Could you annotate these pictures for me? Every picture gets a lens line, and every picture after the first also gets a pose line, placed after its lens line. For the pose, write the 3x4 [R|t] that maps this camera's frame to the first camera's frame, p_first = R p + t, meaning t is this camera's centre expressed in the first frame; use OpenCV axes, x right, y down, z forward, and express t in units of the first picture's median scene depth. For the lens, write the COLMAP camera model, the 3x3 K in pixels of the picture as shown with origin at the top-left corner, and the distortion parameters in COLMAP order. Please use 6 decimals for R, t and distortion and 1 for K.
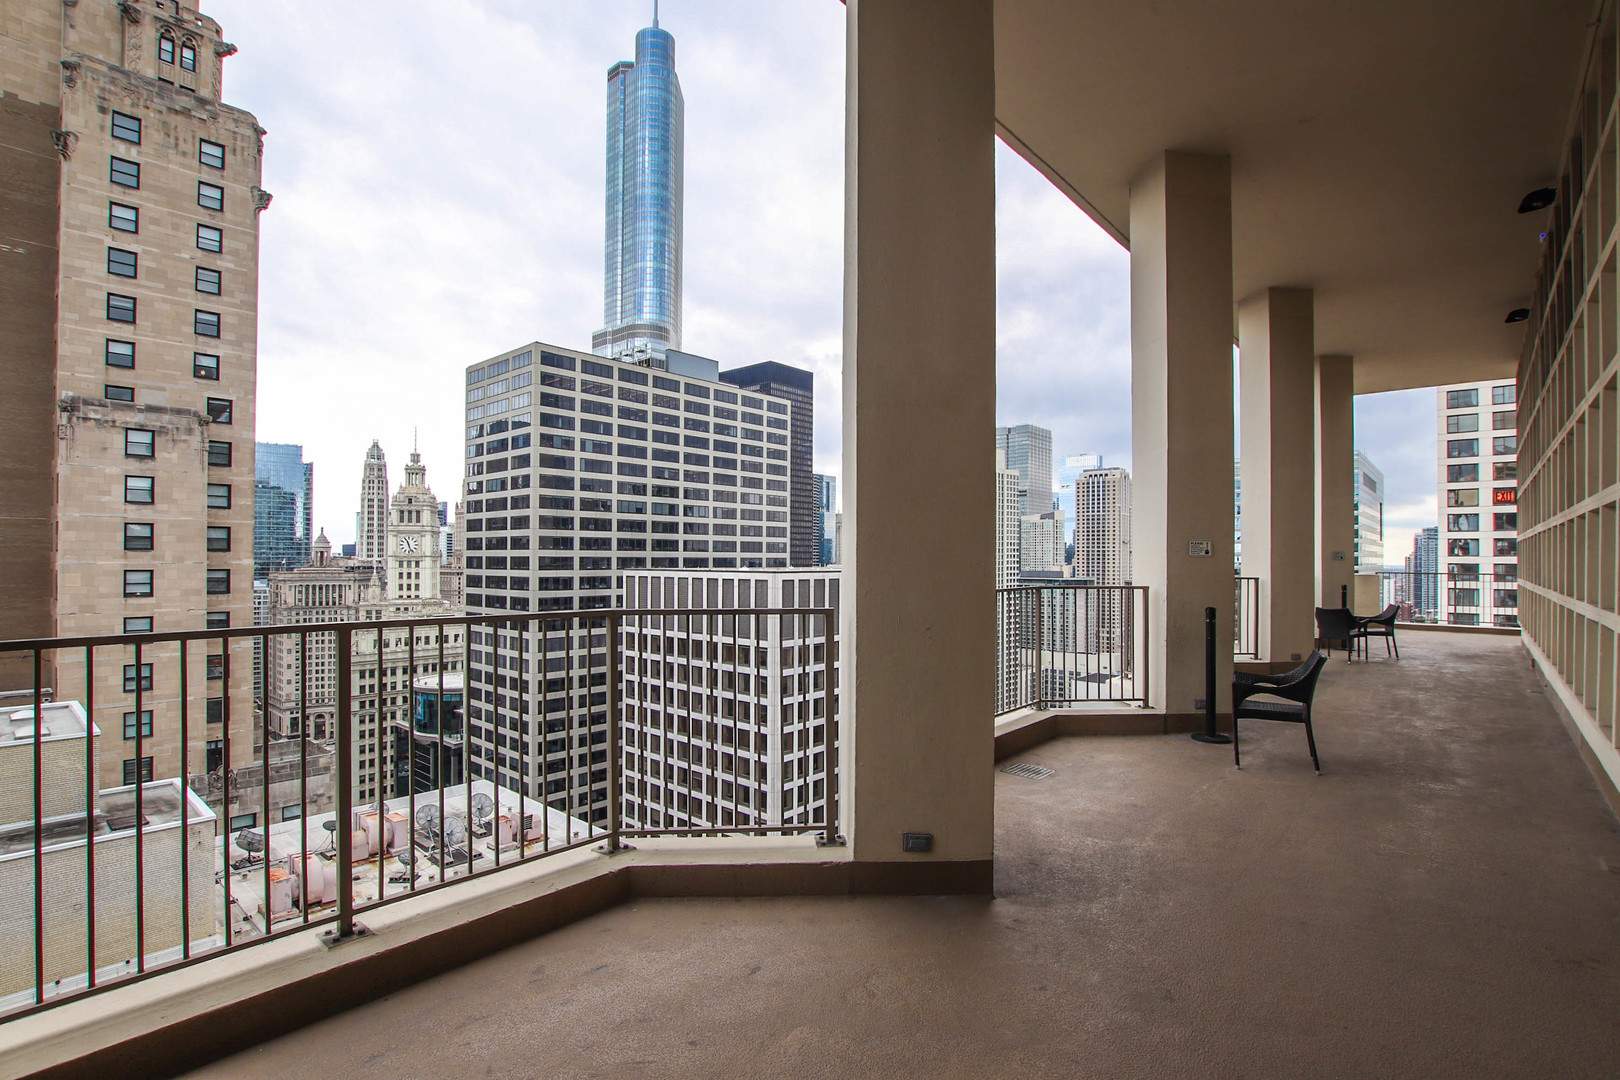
lens RADIAL K [[760.4, 0, 808.6], [0, 760.4, 556.1], [0, 0, 1]] dist [-0.032339, 0.007394]
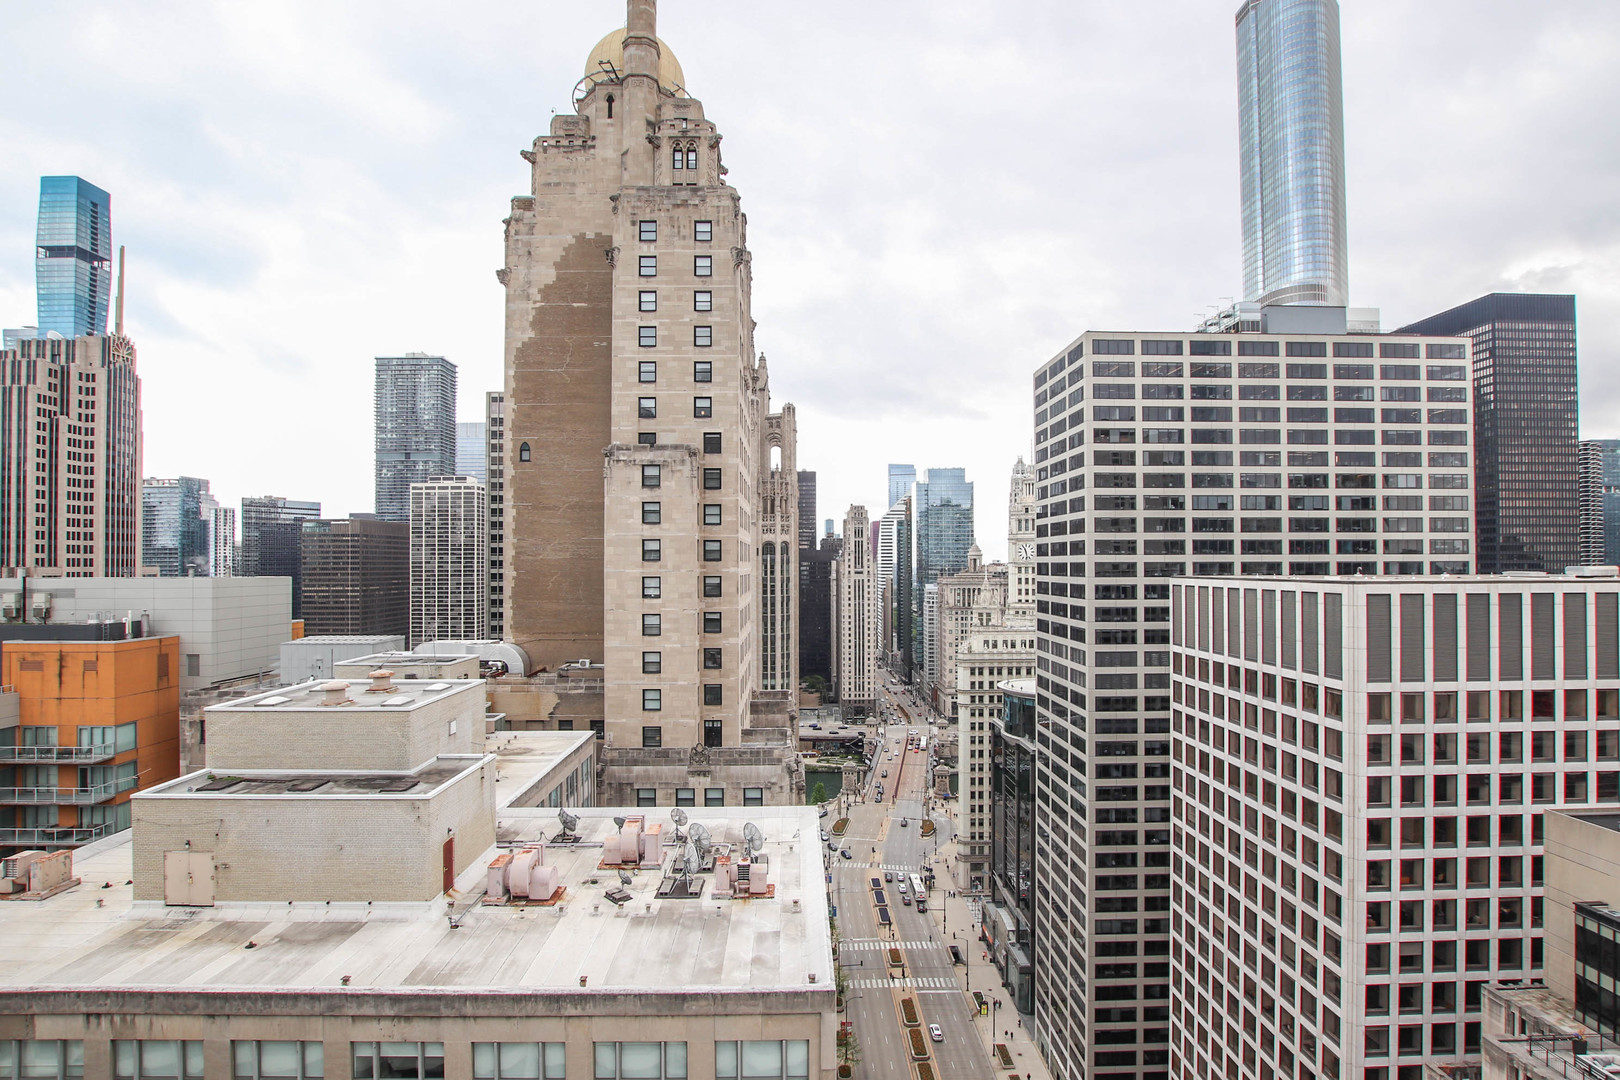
lens RADIAL K [[760.4, 0, 808.6], [0, 760.4, 556.1], [0, 0, 1]] dist [-0.032339, 0.007394]
pose [[0.683045, -0.013807, -0.730246, 0.077351], [0.008546, 0.999904, -0.010912, 0.000112], [0.730326, 0.001213, 0.683098, 0.112212]]
